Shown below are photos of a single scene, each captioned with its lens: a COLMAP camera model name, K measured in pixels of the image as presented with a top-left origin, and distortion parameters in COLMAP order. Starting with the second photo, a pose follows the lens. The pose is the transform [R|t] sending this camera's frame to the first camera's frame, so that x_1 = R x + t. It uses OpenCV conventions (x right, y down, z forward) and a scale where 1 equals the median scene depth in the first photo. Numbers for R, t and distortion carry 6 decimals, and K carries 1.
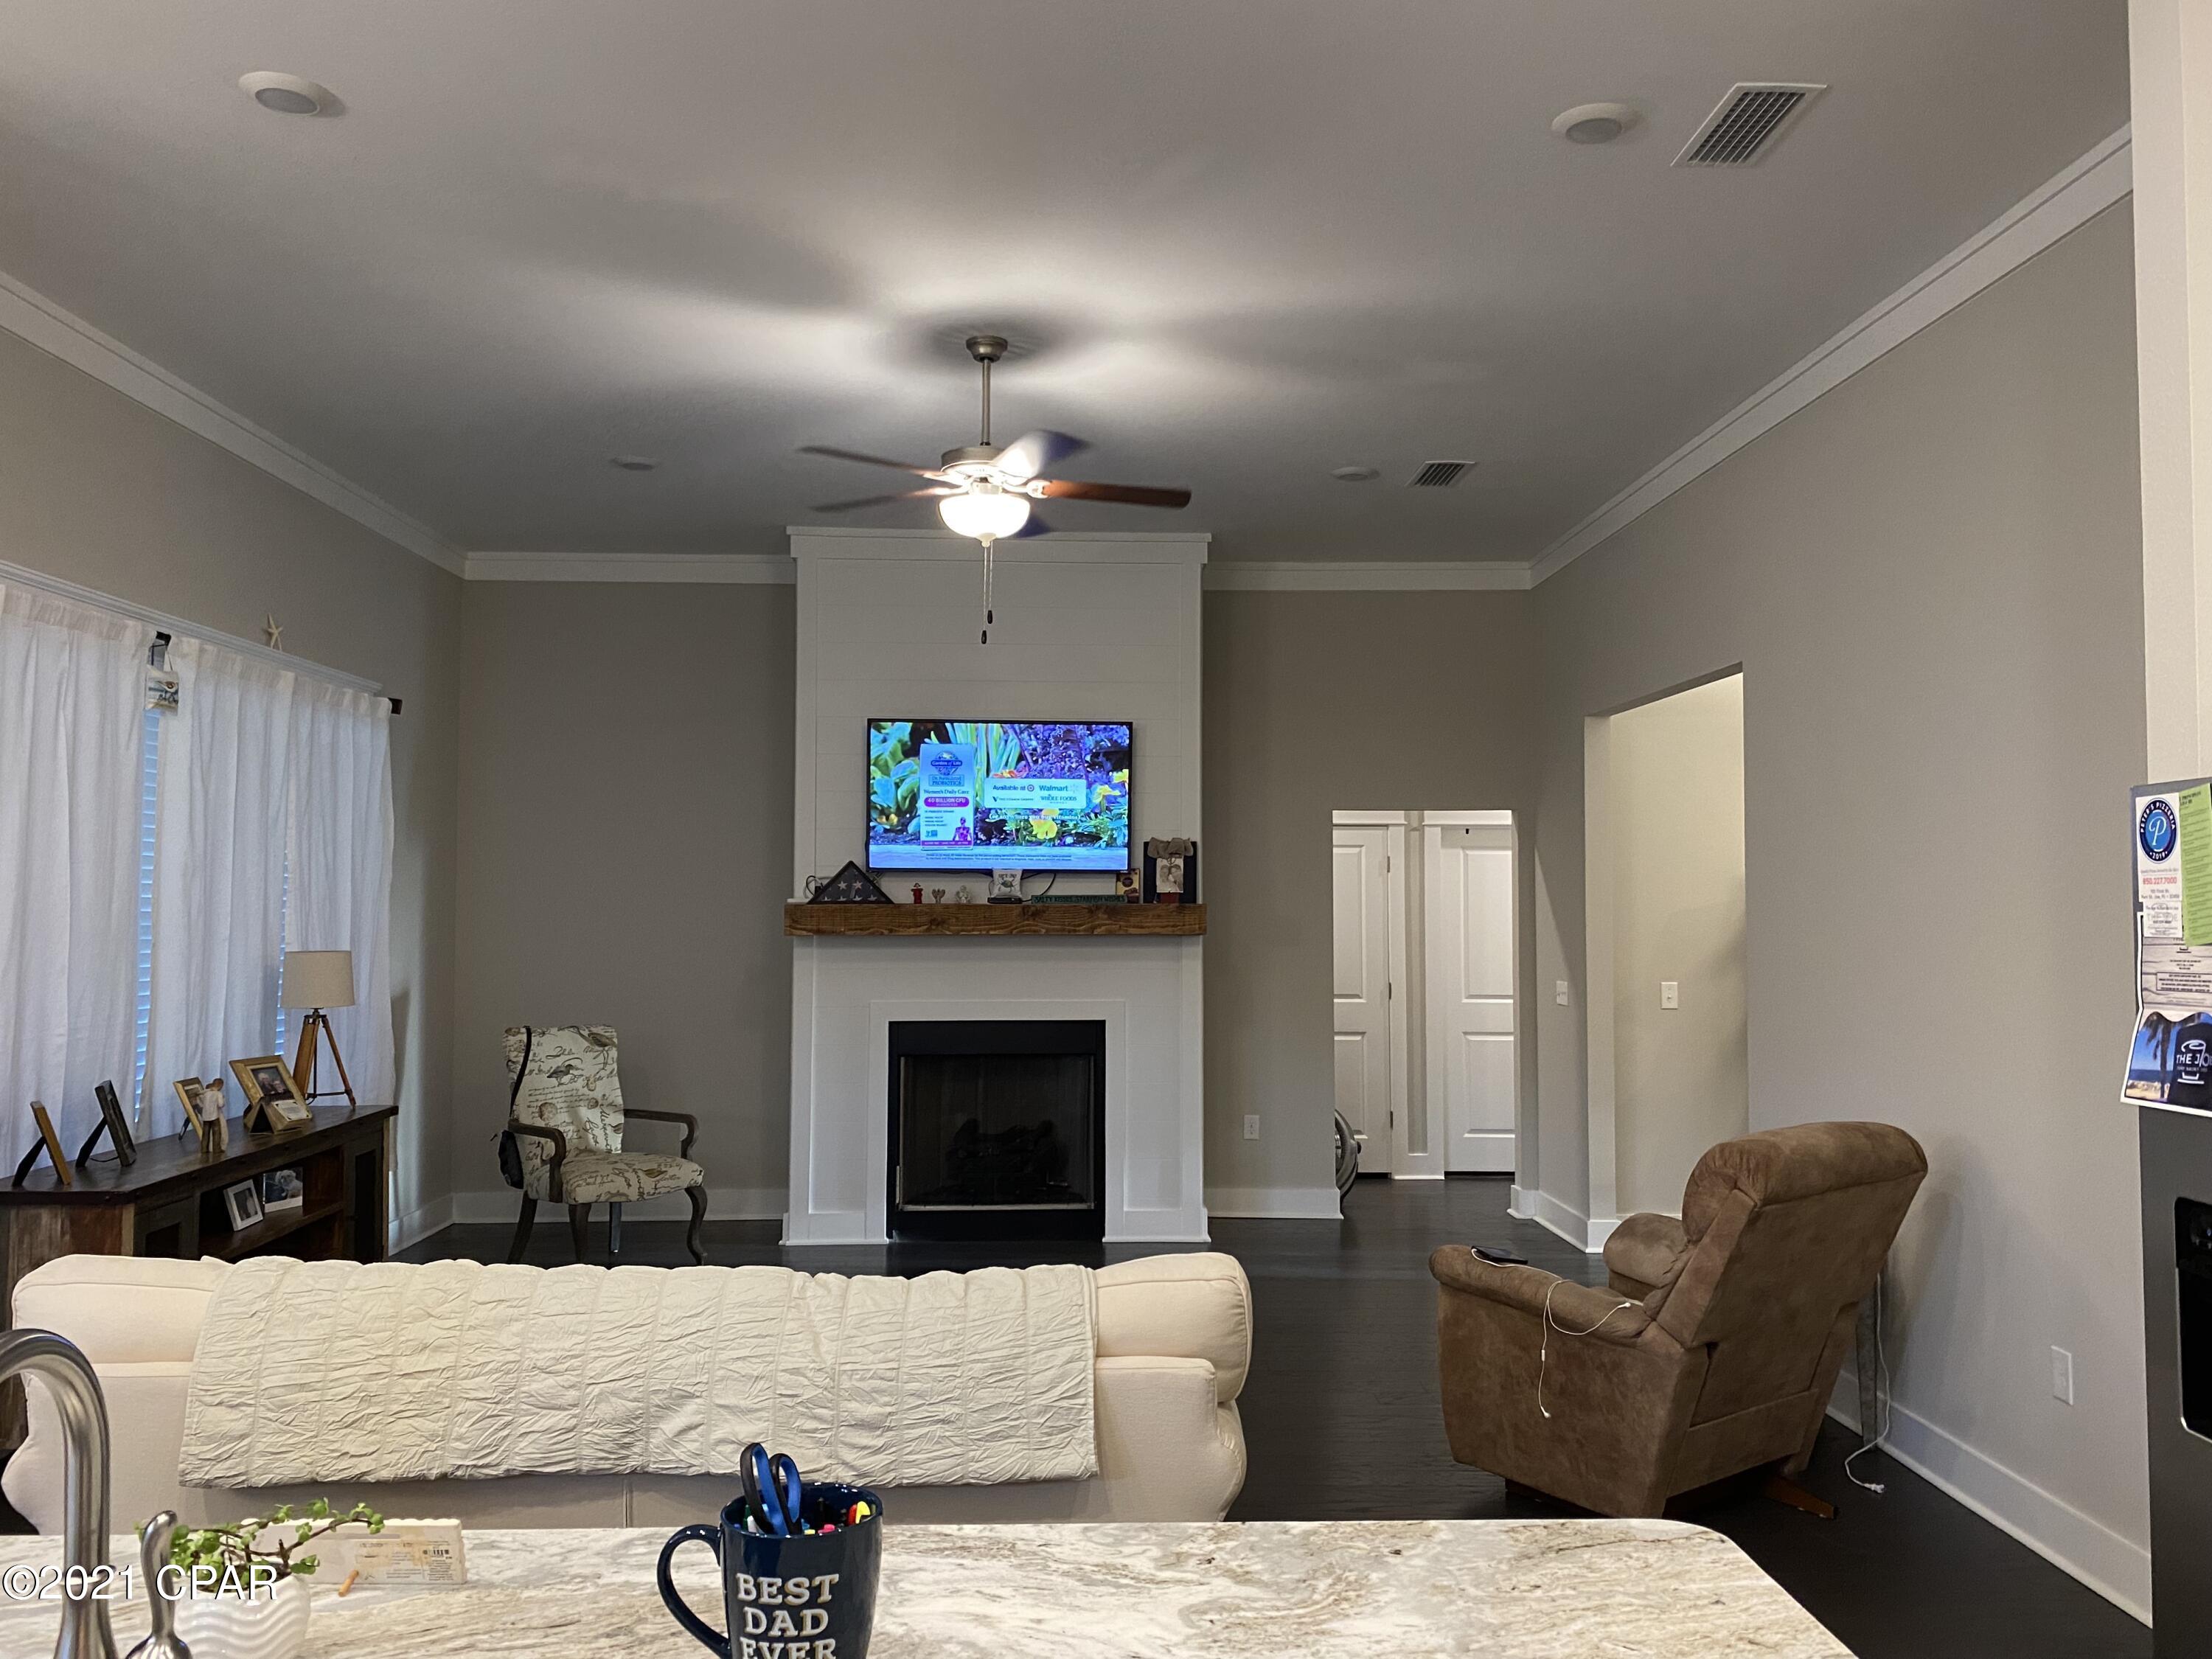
lens RADIAL K [[1689.2, 0, 1099.5], [0, 1689.2, 795.7], [0, 0, 1]] dist [0.078788, -0.131224]
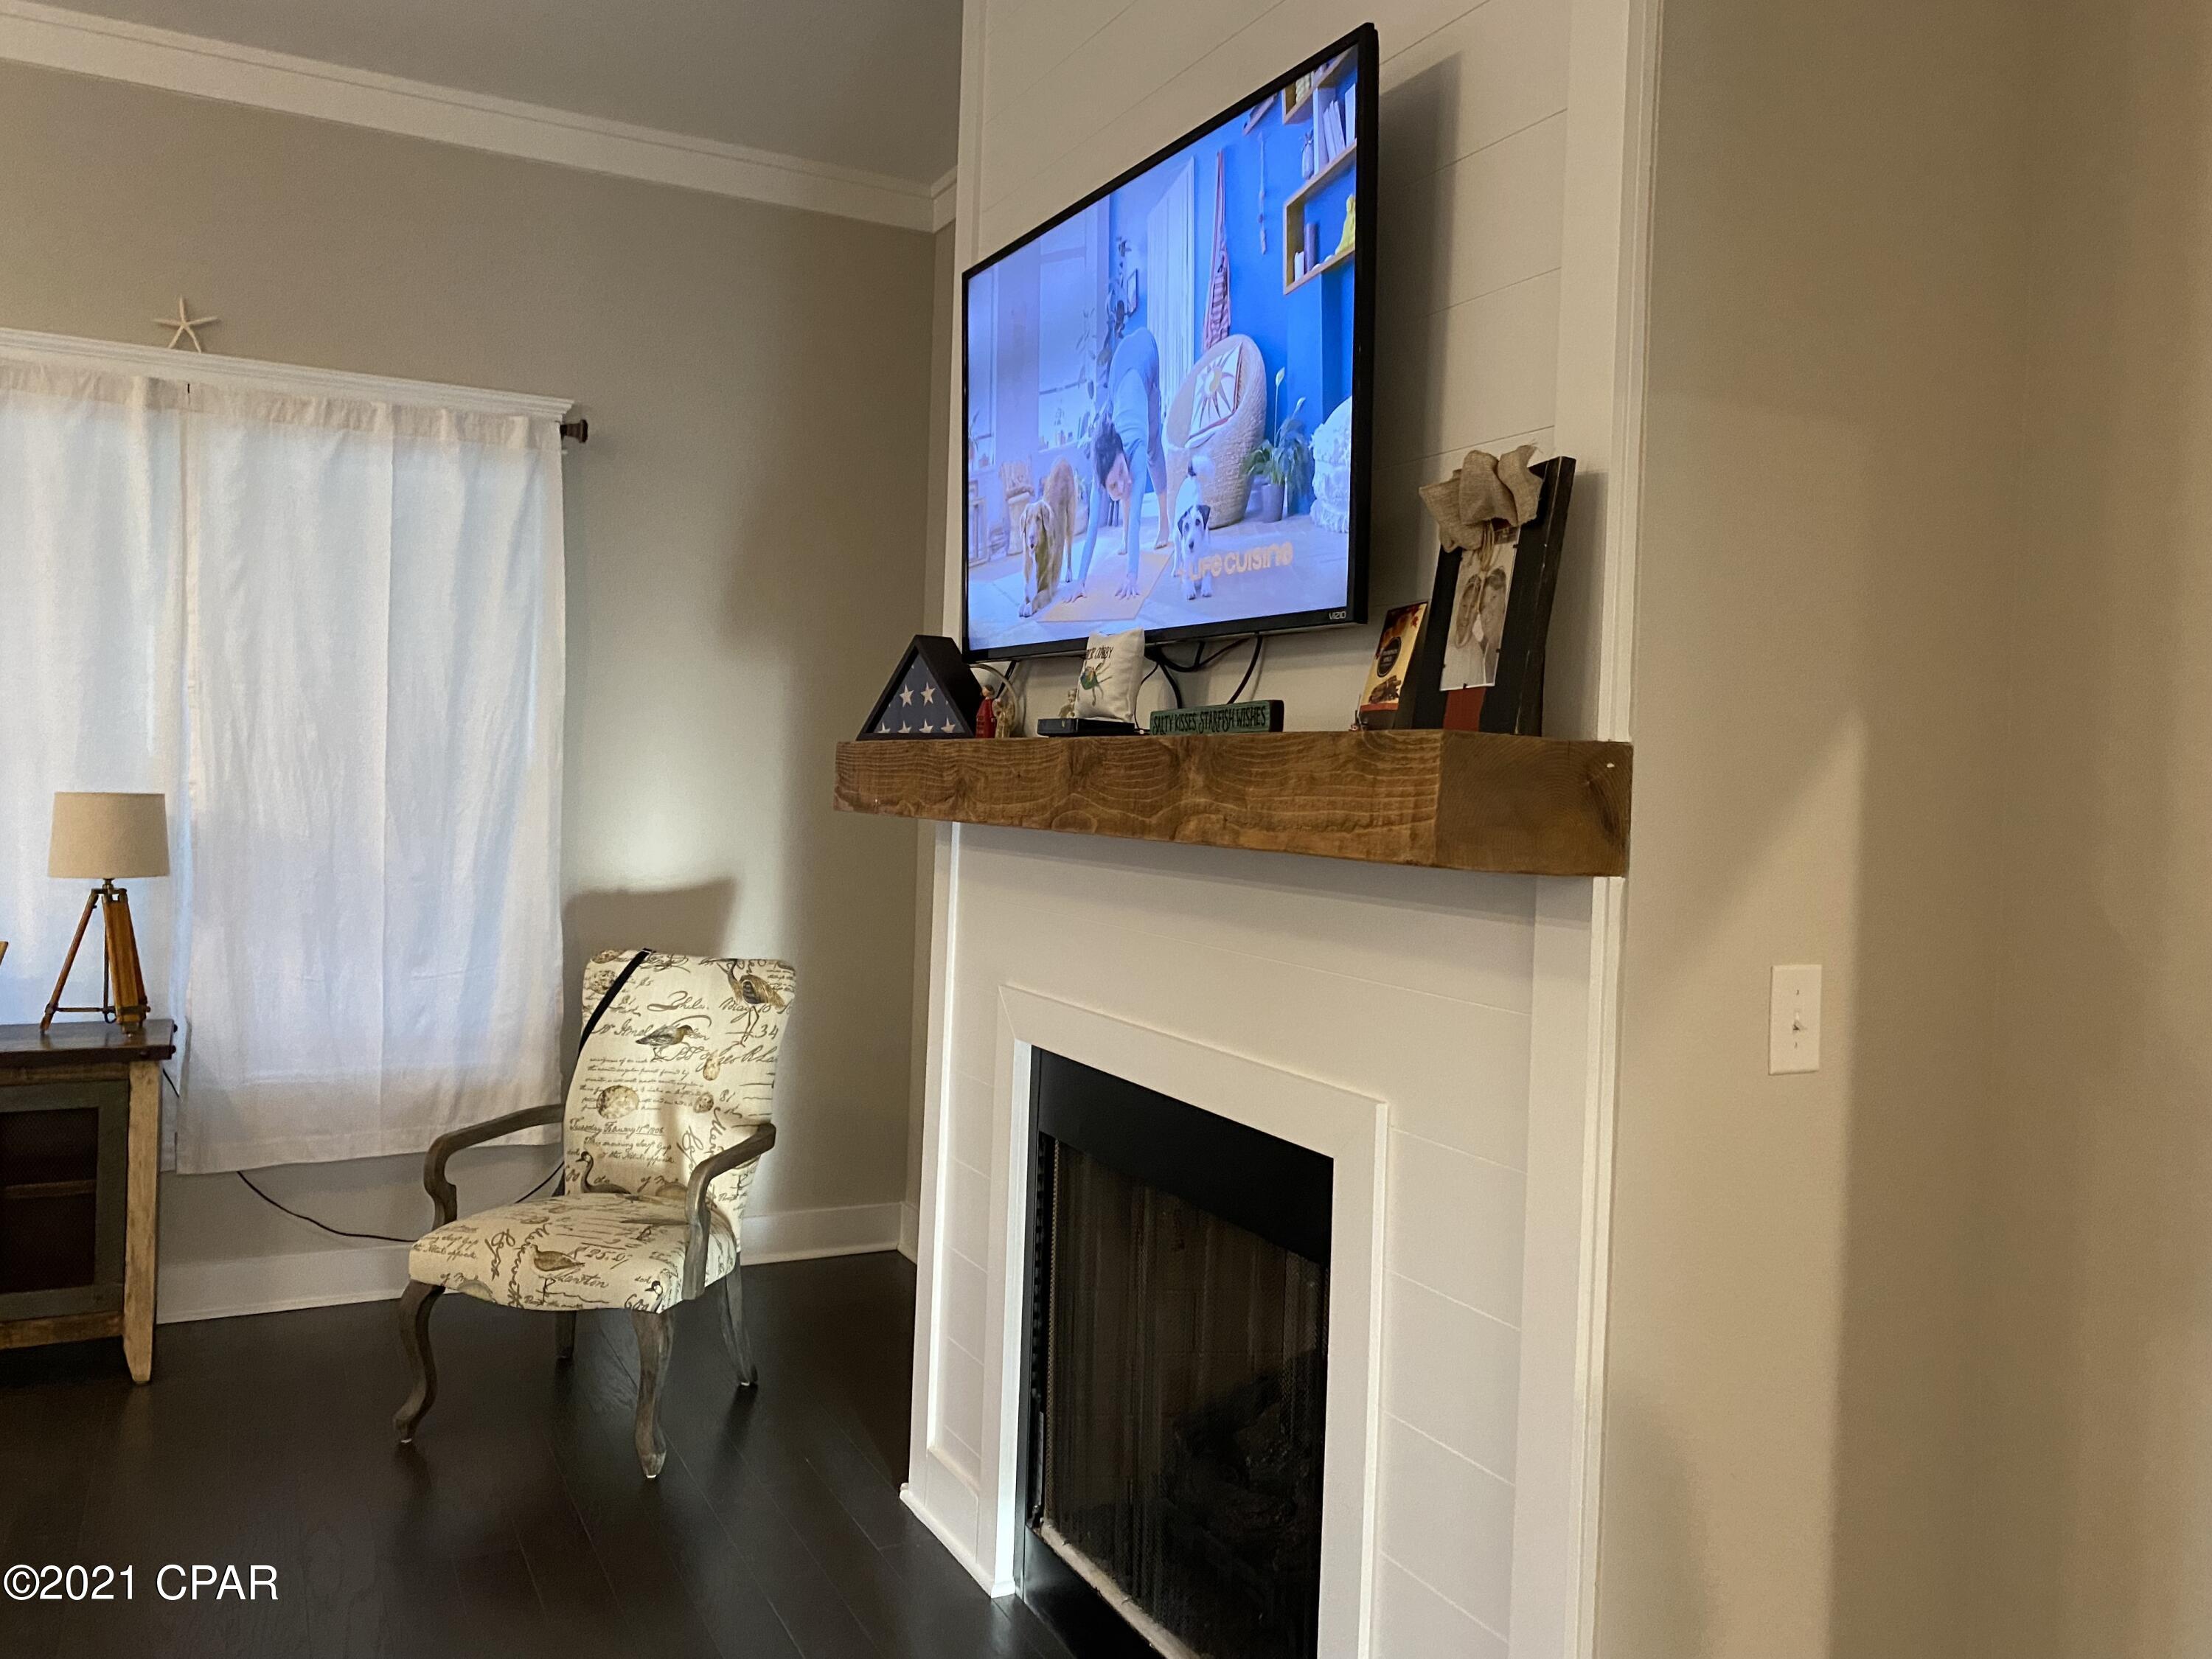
lens RADIAL K [[1703.2, 0, 1112.4], [0, 1703.2, 824.3], [0, 0, 1]] dist [0.065842, -0.155588]
pose [[0.423953, 0.039713, -0.904813, 0.247503], [0.028824, 0.997940, 0.057306, 0.062809], [0.905226, -0.050376, 0.421935, 0.877674]]
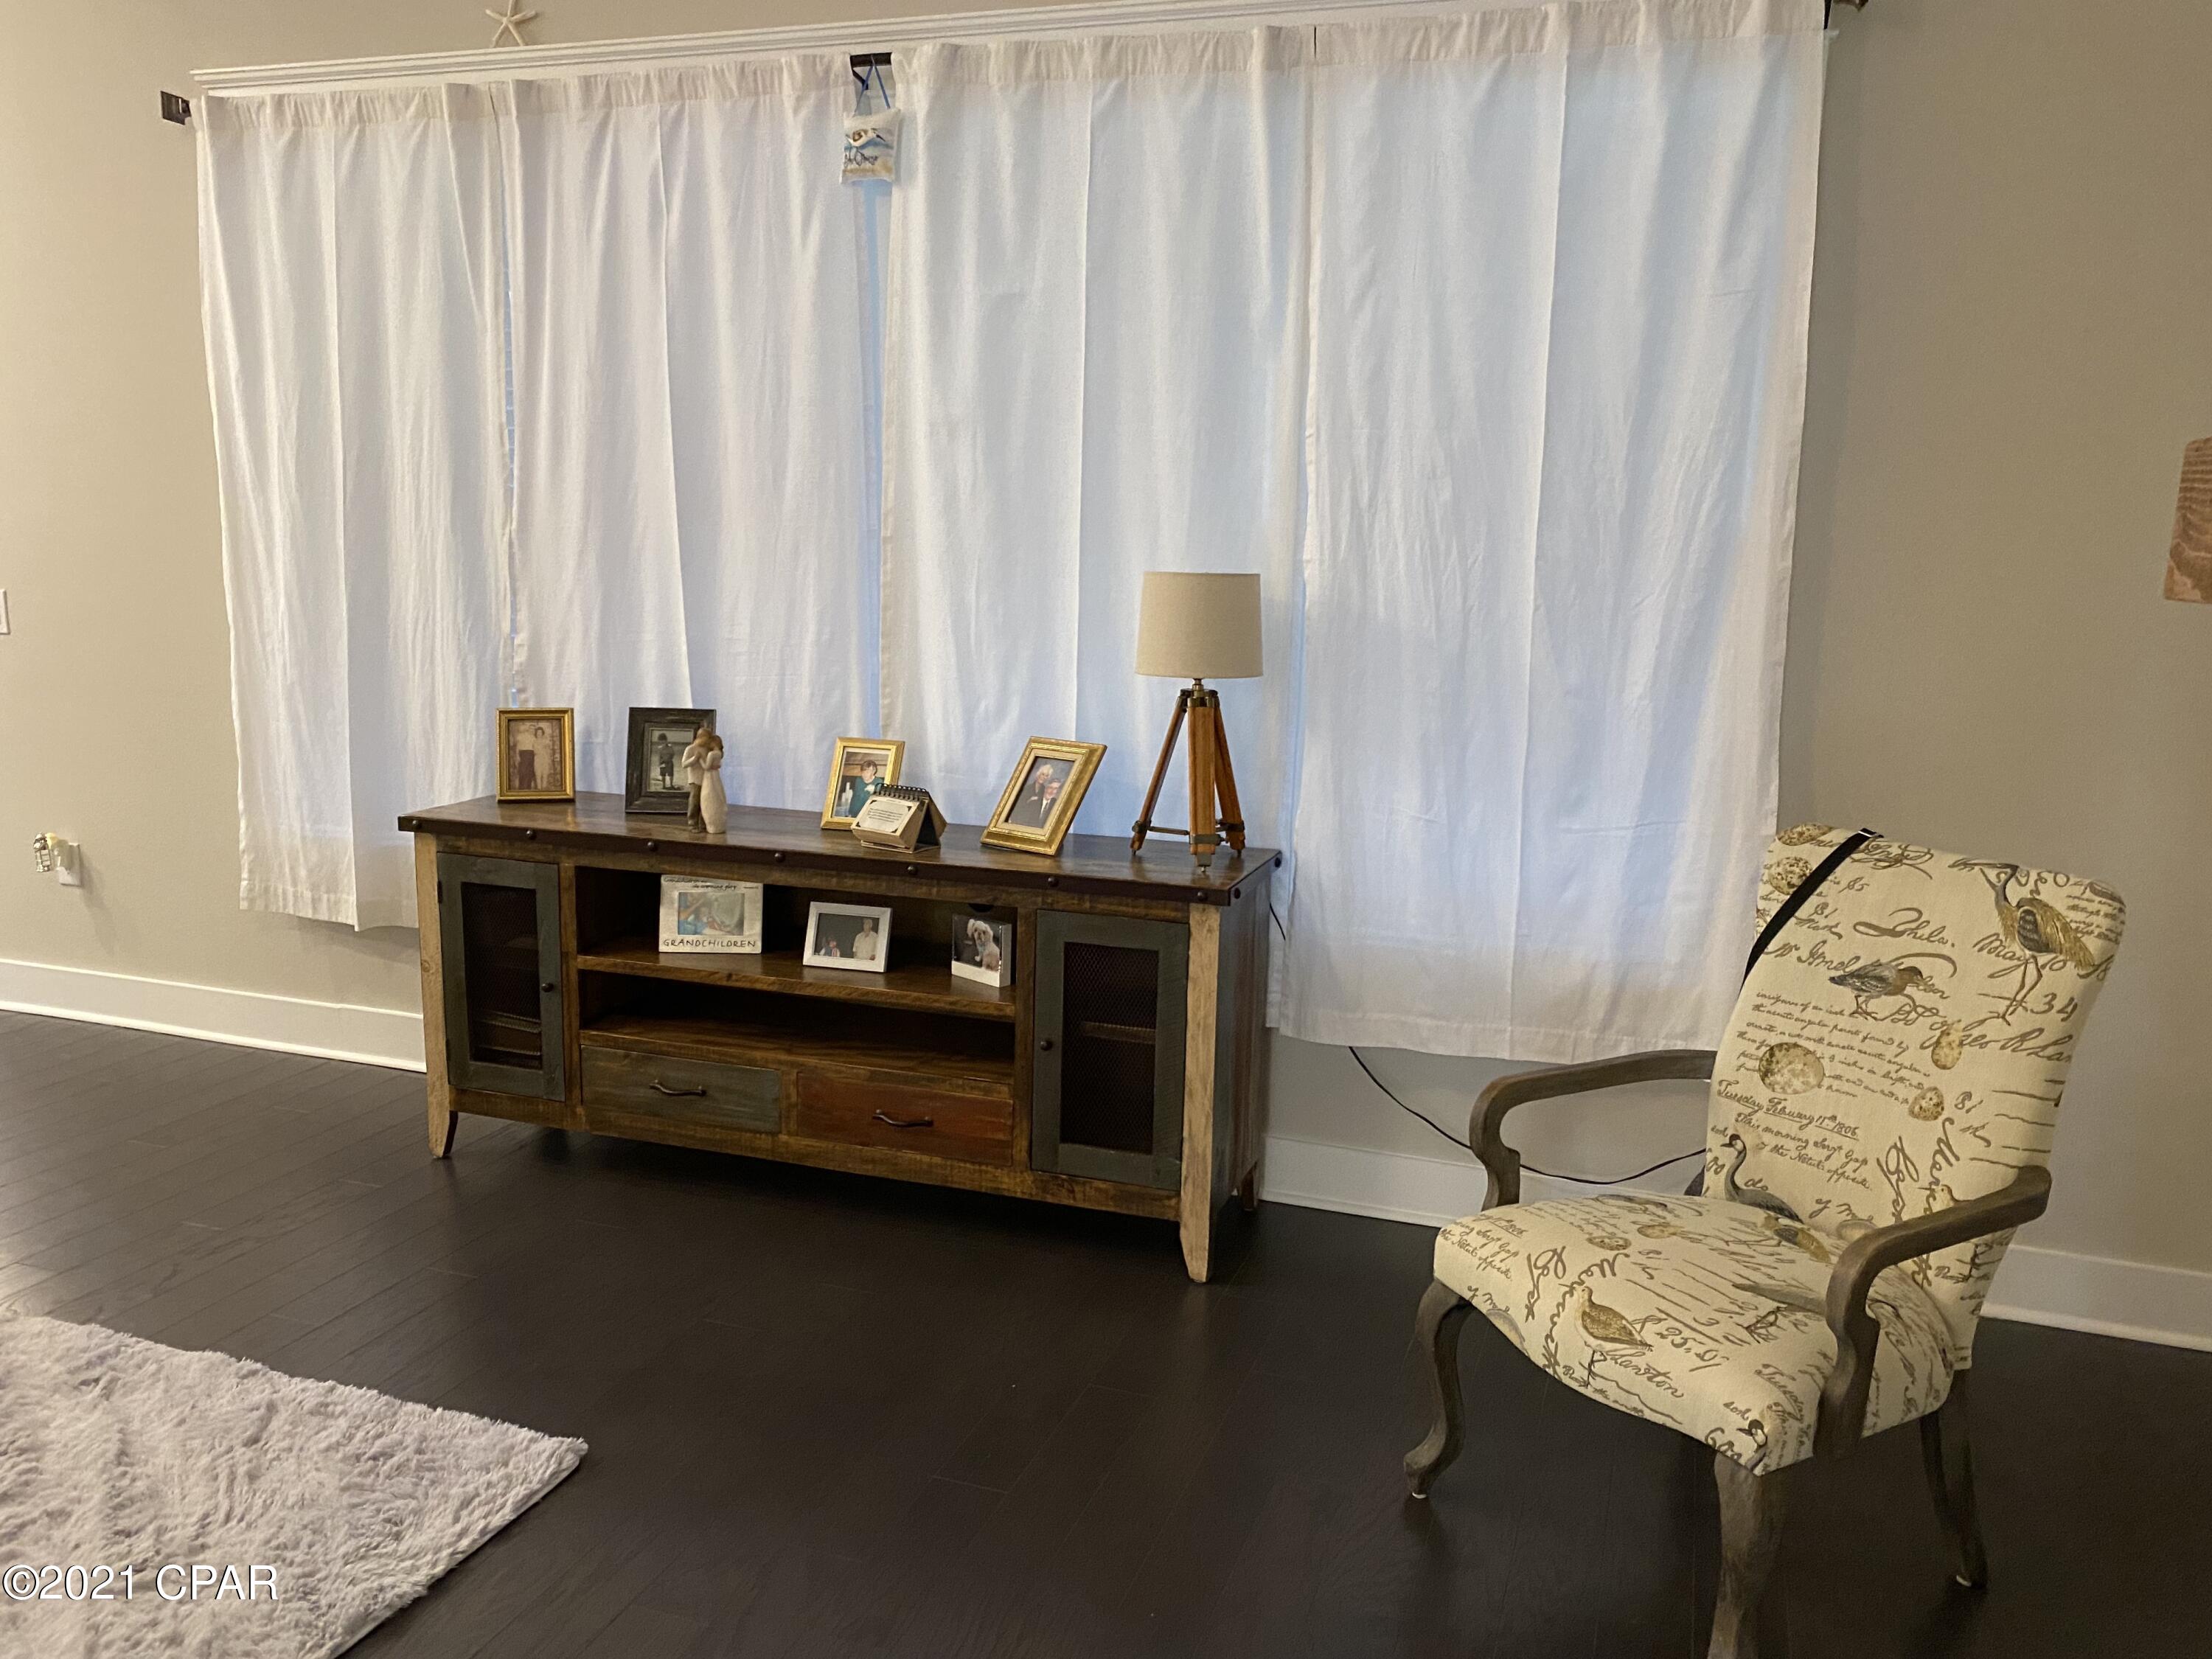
lens RADIAL K [[1703.2, 0, 1112.4], [0, 1703.2, 824.3], [0, 0, 1]] dist [0.065842, -0.155588]
pose [[-0.356605, 0.145409, -0.922870, 0.047144], [0.035148, 0.989202, 0.142279, 0.075924], [0.933594, 0.018301, -0.357866, 0.956240]]
